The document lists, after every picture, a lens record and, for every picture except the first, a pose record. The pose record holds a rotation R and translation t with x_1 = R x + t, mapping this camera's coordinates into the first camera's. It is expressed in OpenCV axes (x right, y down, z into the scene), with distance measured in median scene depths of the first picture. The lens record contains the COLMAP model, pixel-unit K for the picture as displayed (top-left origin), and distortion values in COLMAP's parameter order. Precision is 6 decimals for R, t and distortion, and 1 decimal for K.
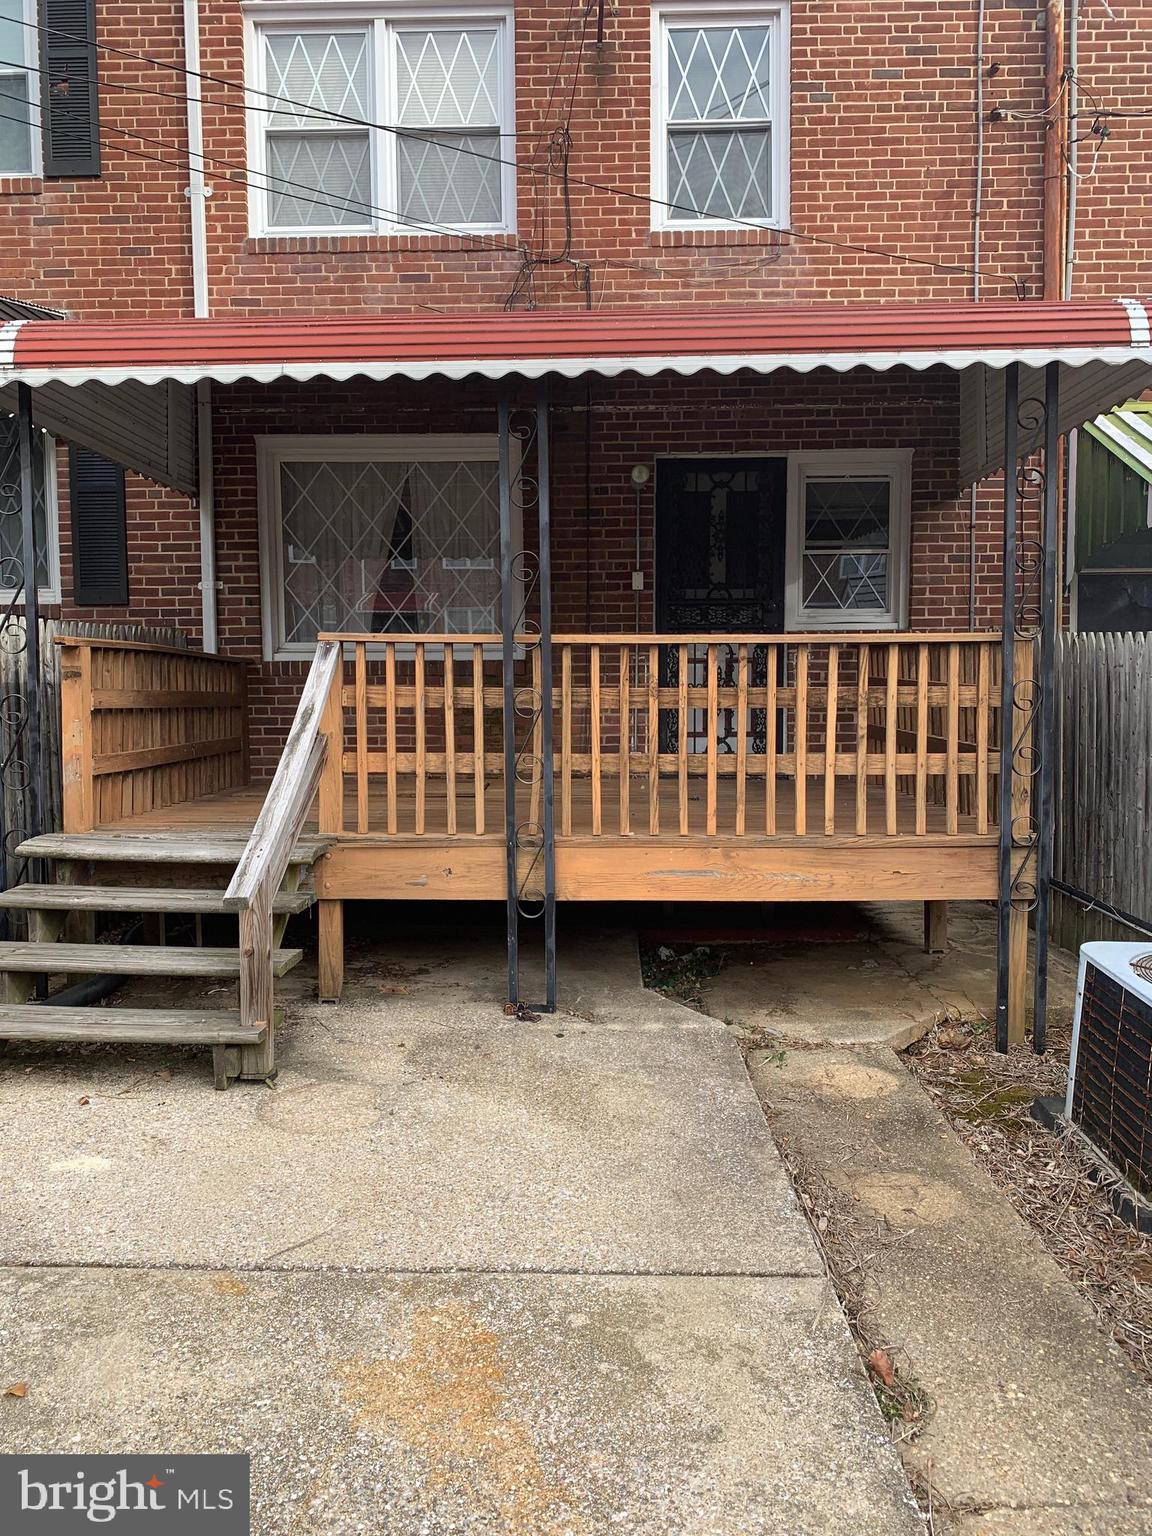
lens RADIAL K [[1165.9, 0, 579.1], [0, 1165.9, 763.1], [0, 0, 1]] dist [0.032601, -0.035444]
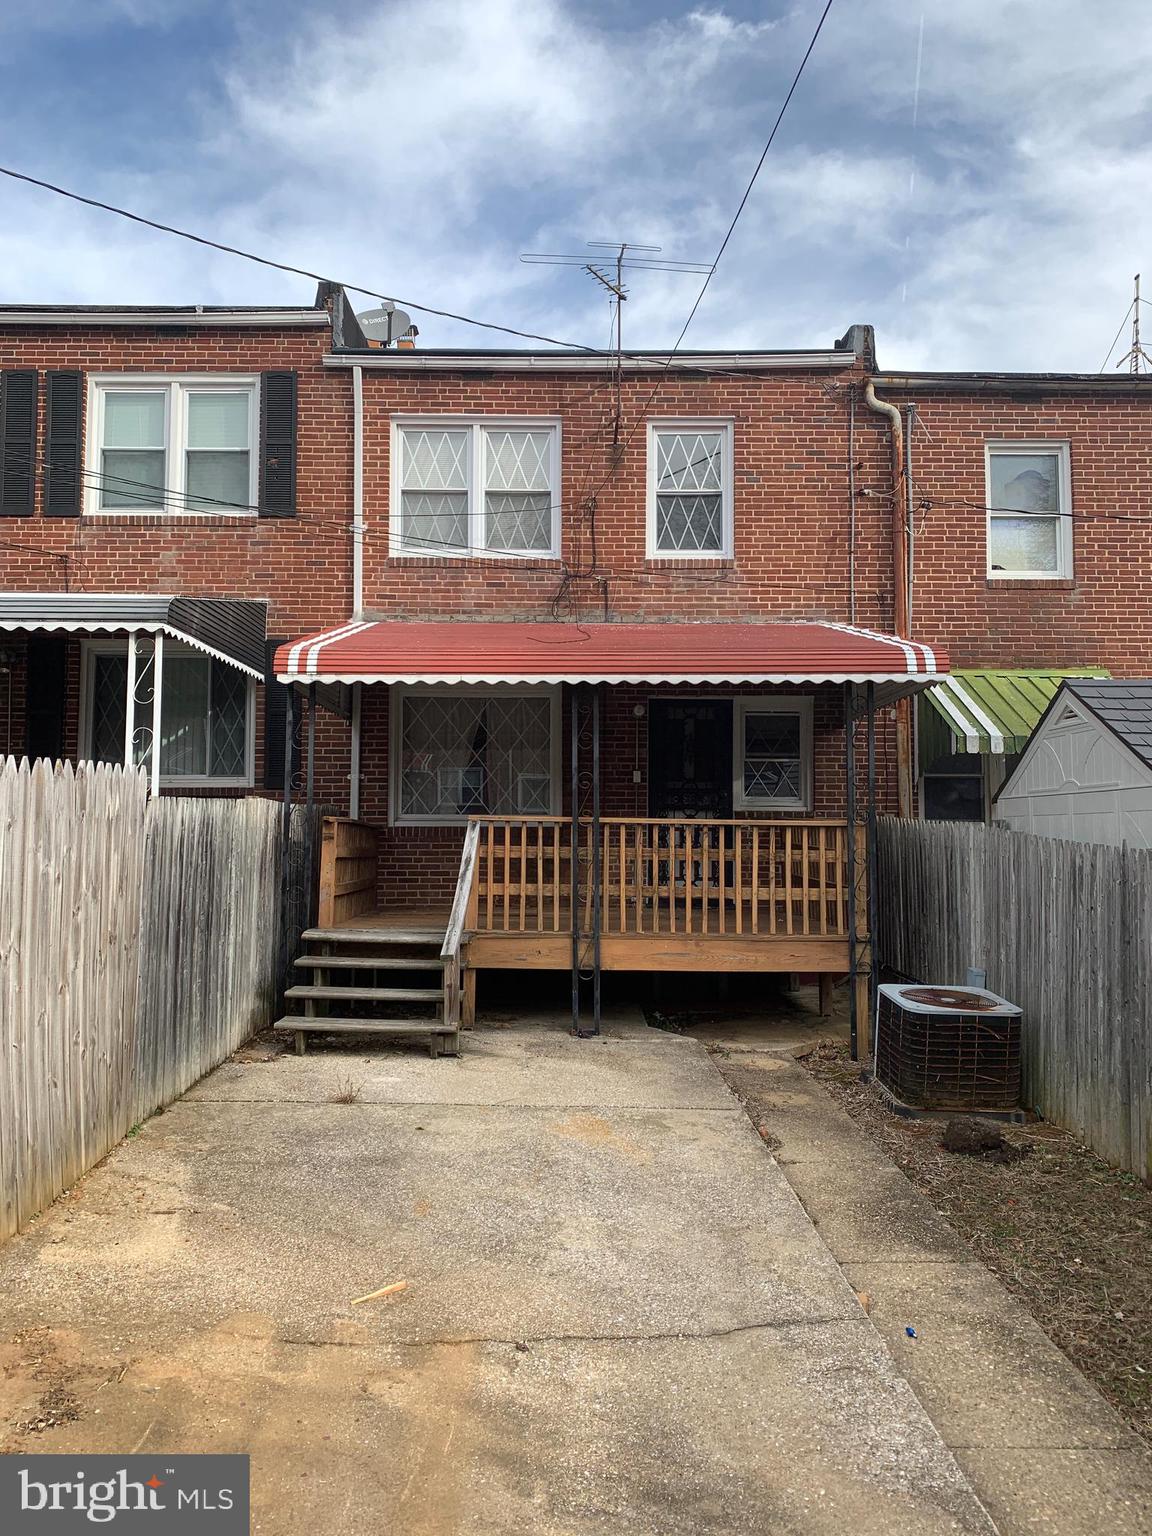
lens RADIAL K [[1165.9, 0, 580.8], [0, 1165.9, 767.3], [0, 0, 1]] dist [0.032601, -0.035444]
pose [[0.999364, 0.015065, 0.032313, -0.073641], [-0.010817, 0.991739, -0.127815, 0.027028], [-0.033972, 0.127384, 0.991271, -0.519875]]
